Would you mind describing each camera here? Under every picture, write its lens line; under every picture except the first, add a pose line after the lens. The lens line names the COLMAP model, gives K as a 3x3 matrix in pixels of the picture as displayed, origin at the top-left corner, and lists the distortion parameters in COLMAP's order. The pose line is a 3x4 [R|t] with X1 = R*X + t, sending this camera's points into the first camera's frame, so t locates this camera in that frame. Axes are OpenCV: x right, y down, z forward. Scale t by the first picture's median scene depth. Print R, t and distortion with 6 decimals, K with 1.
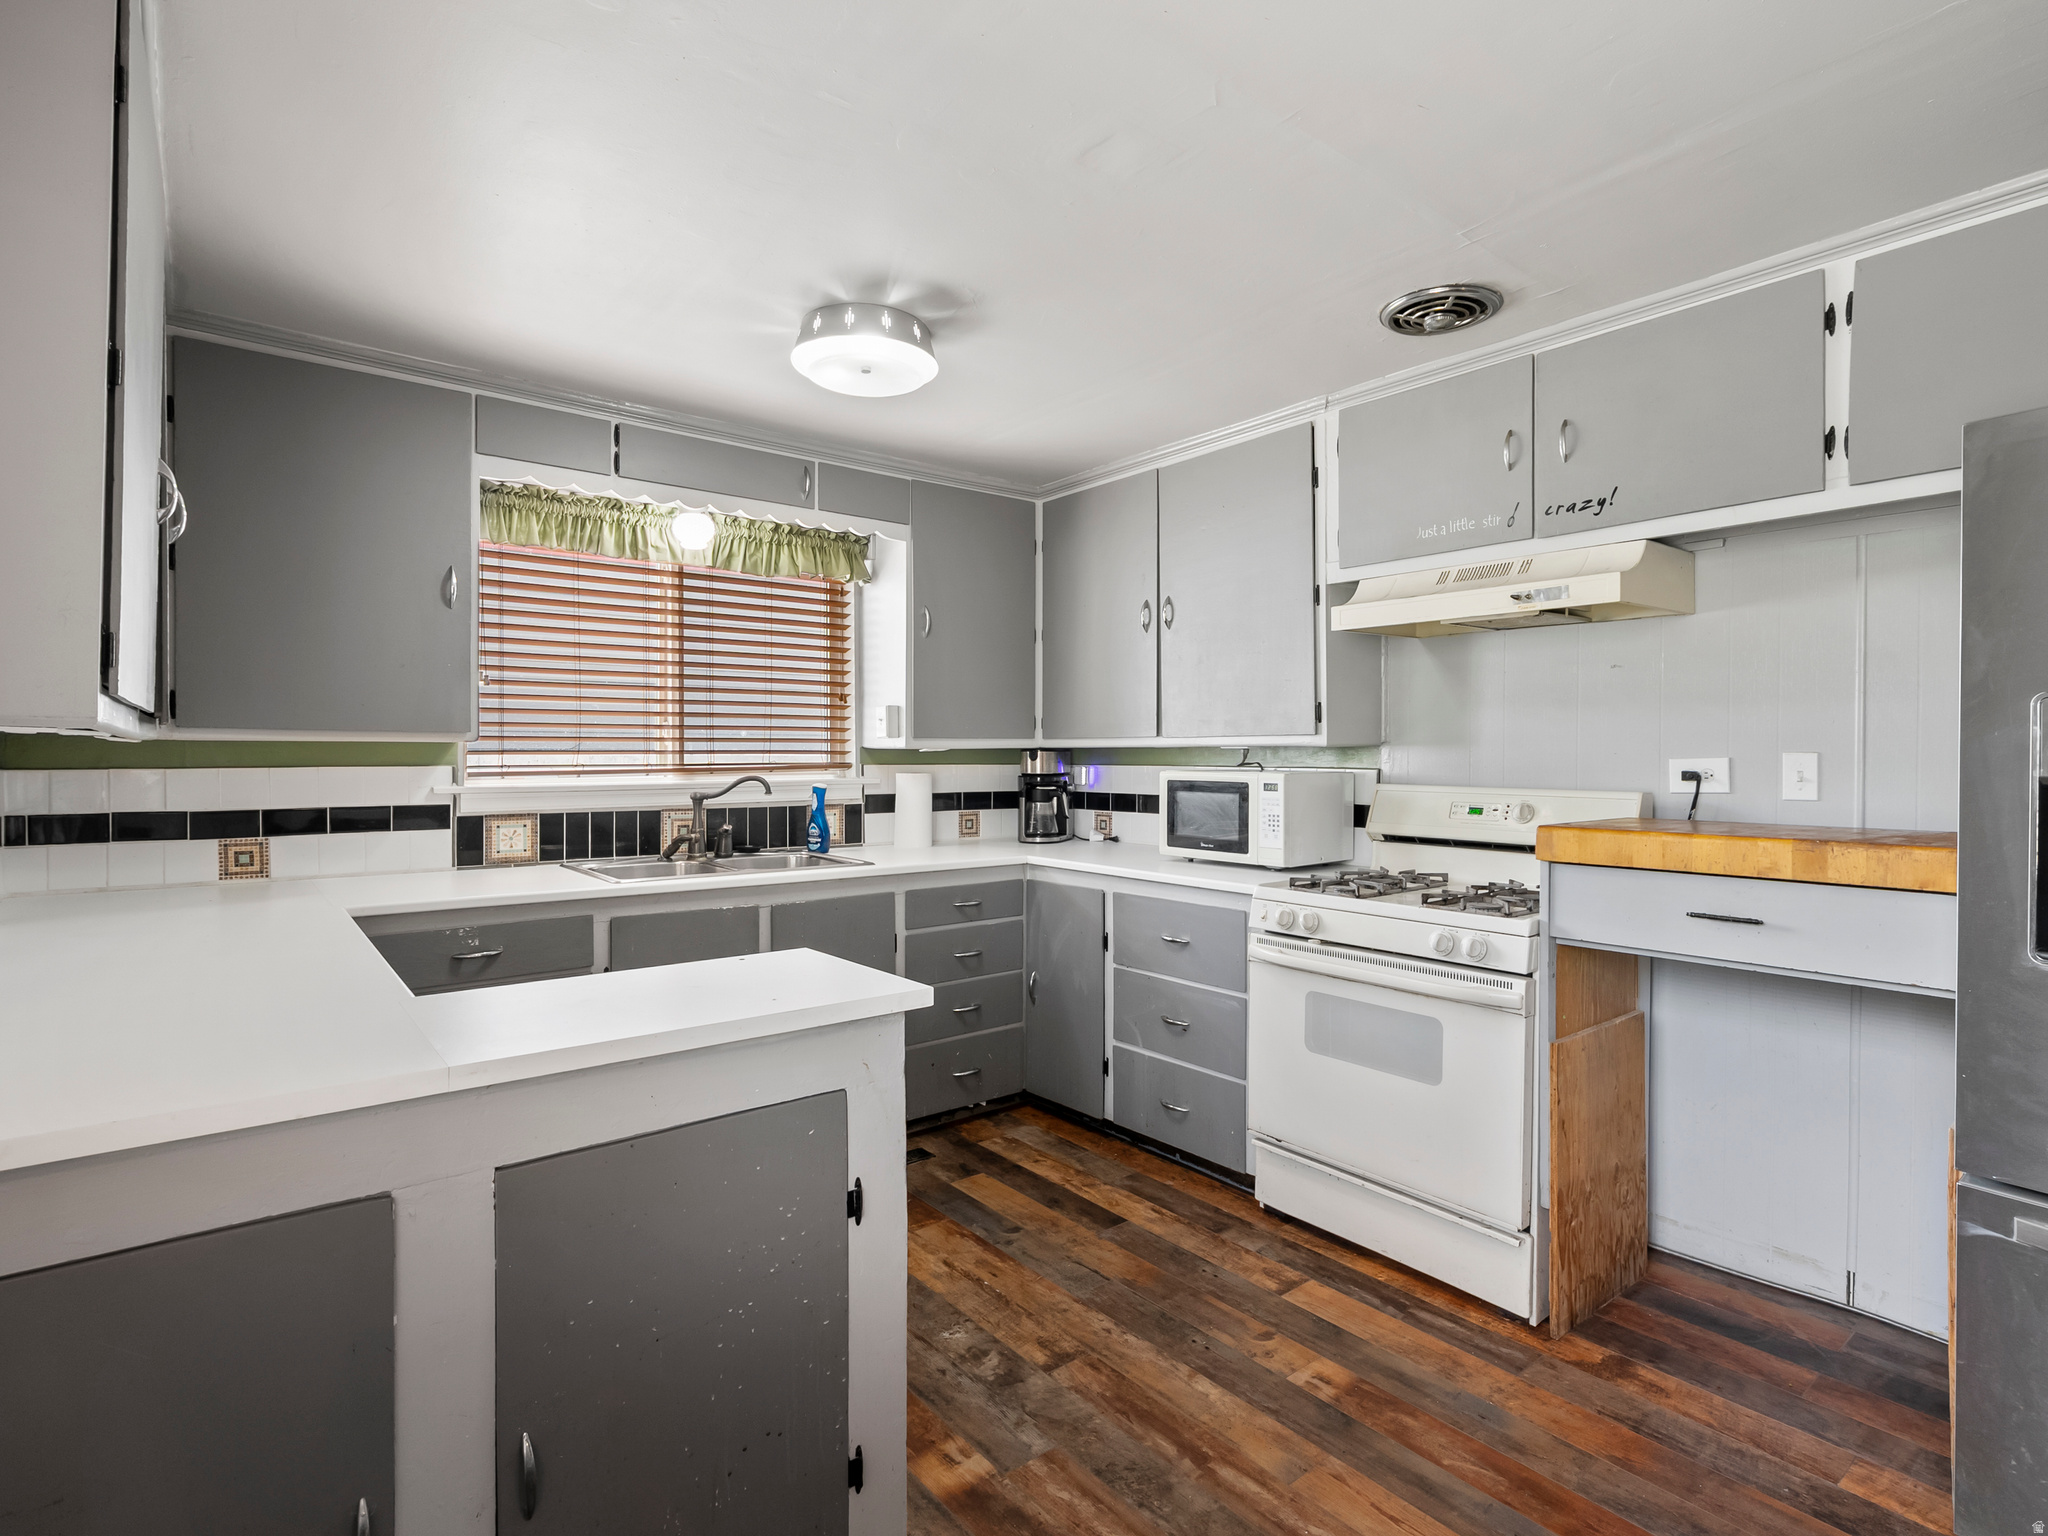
lens RADIAL K [[1038.9, 0, 1029.6], [0, 1038.9, 764.2], [0, 0, 1]] dist [-0.002538, 0.001939]
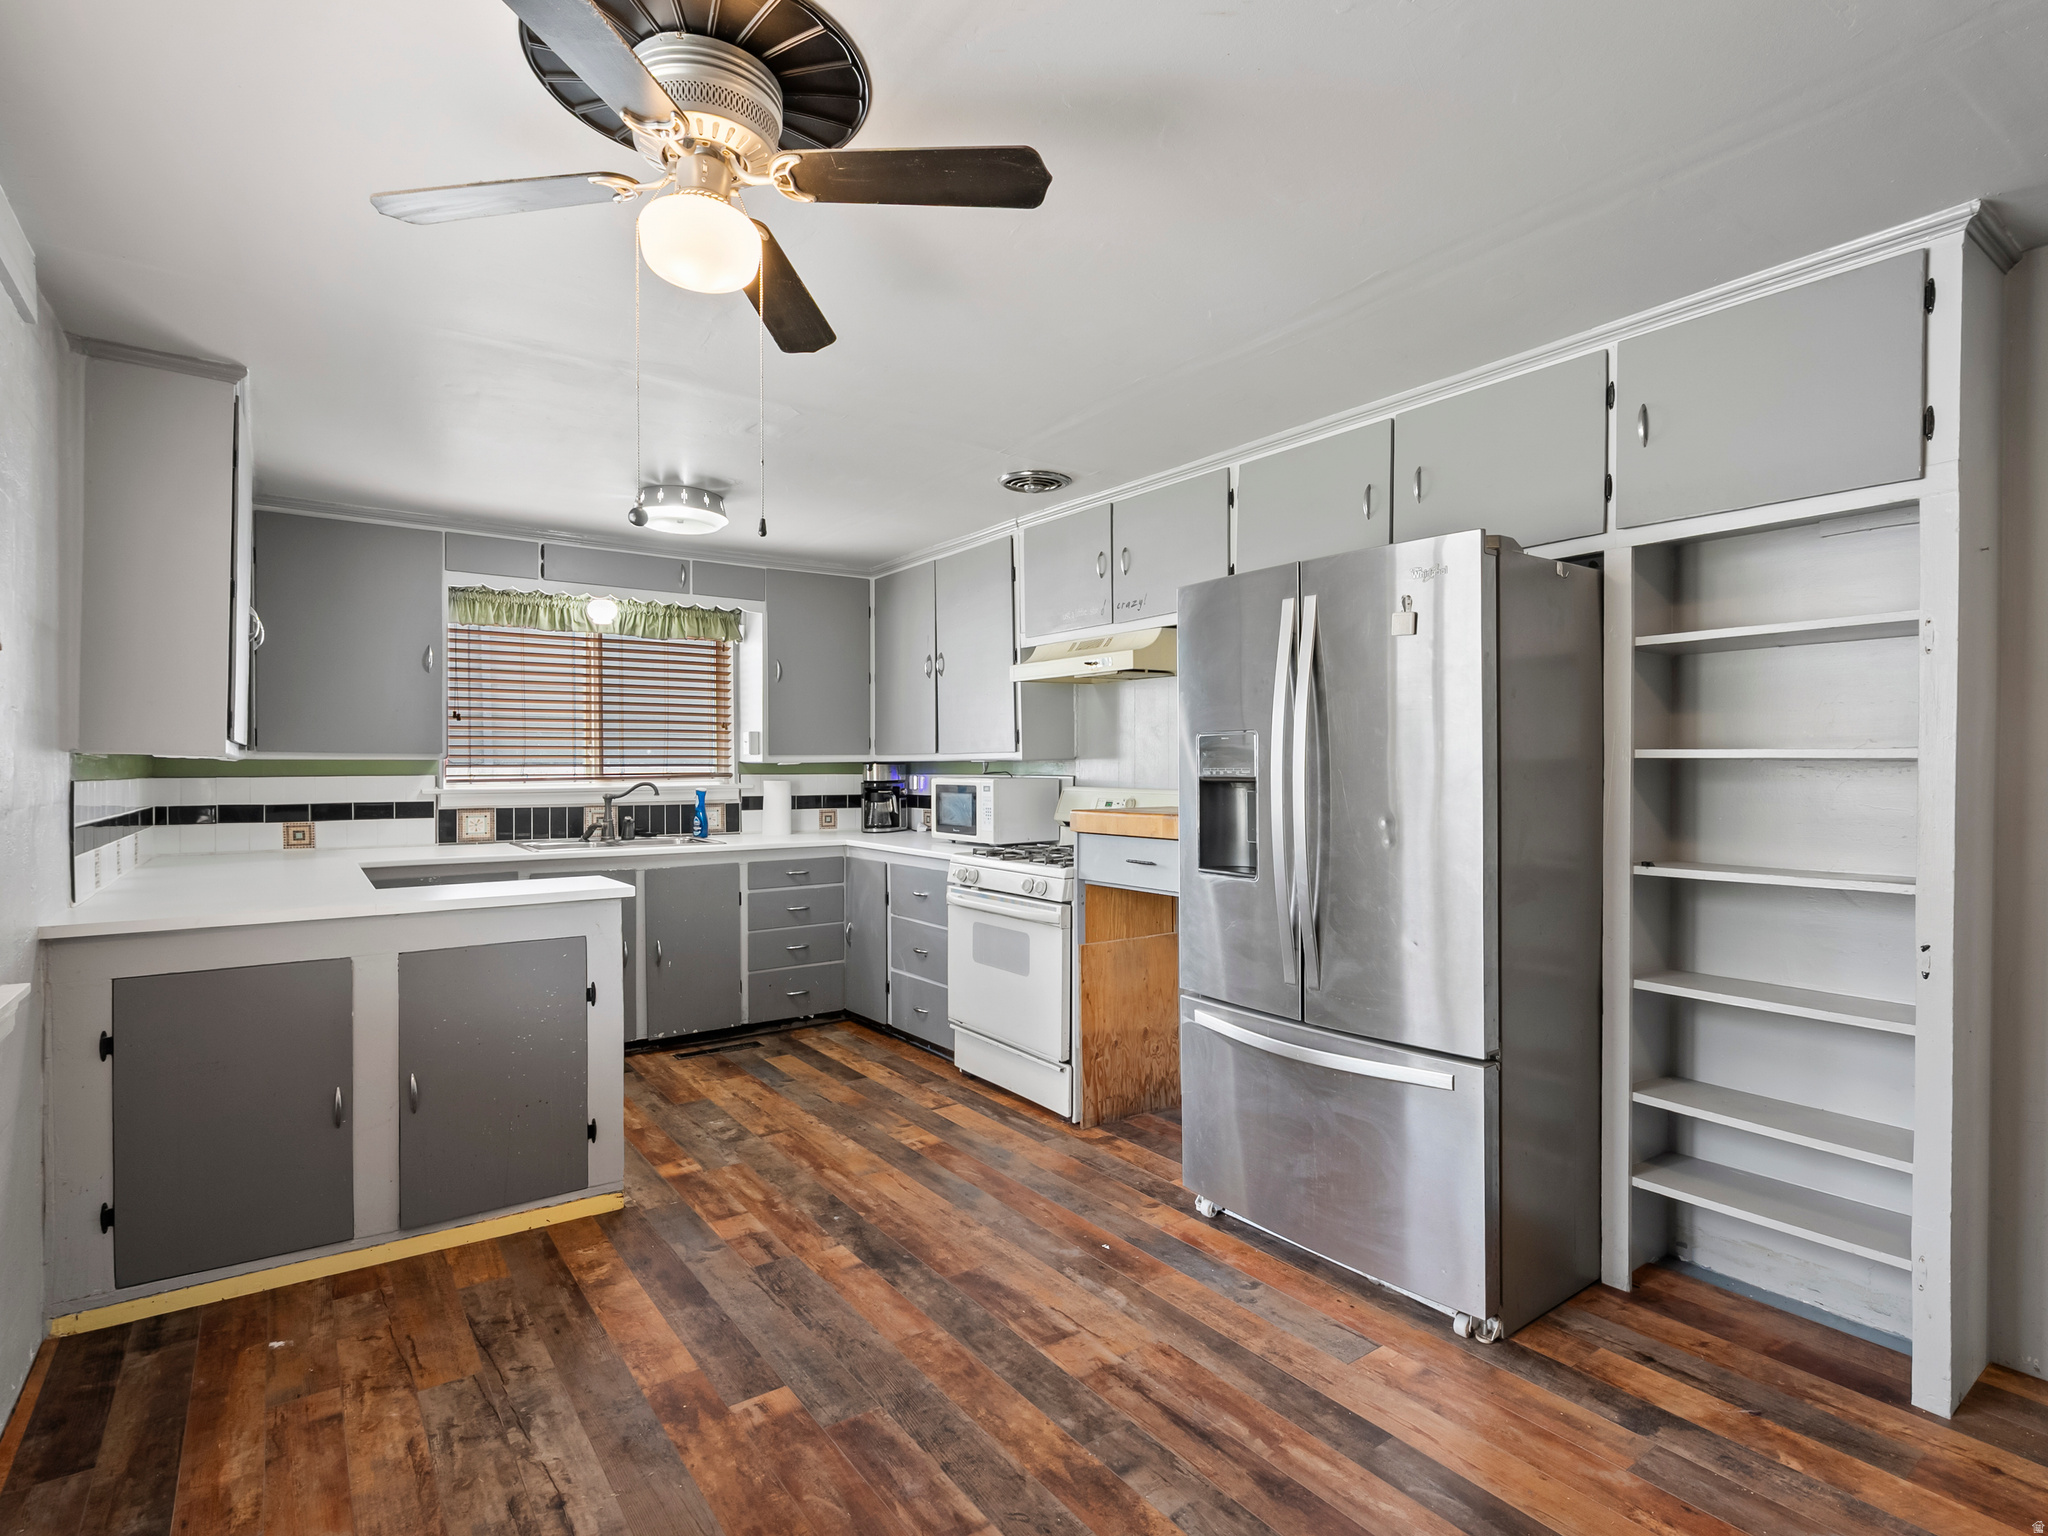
lens RADIAL K [[1038.9, 0, 1021.6], [0, 1038.9, 774.0], [0, 0, 1]] dist [-0.002538, 0.001939]
pose [[0.998719, -0.002794, -0.050523, 0.392395], [0.002646, 0.999992, -0.002994, 0.006838], [0.050531, 0.002856, 0.998718, -0.485364]]
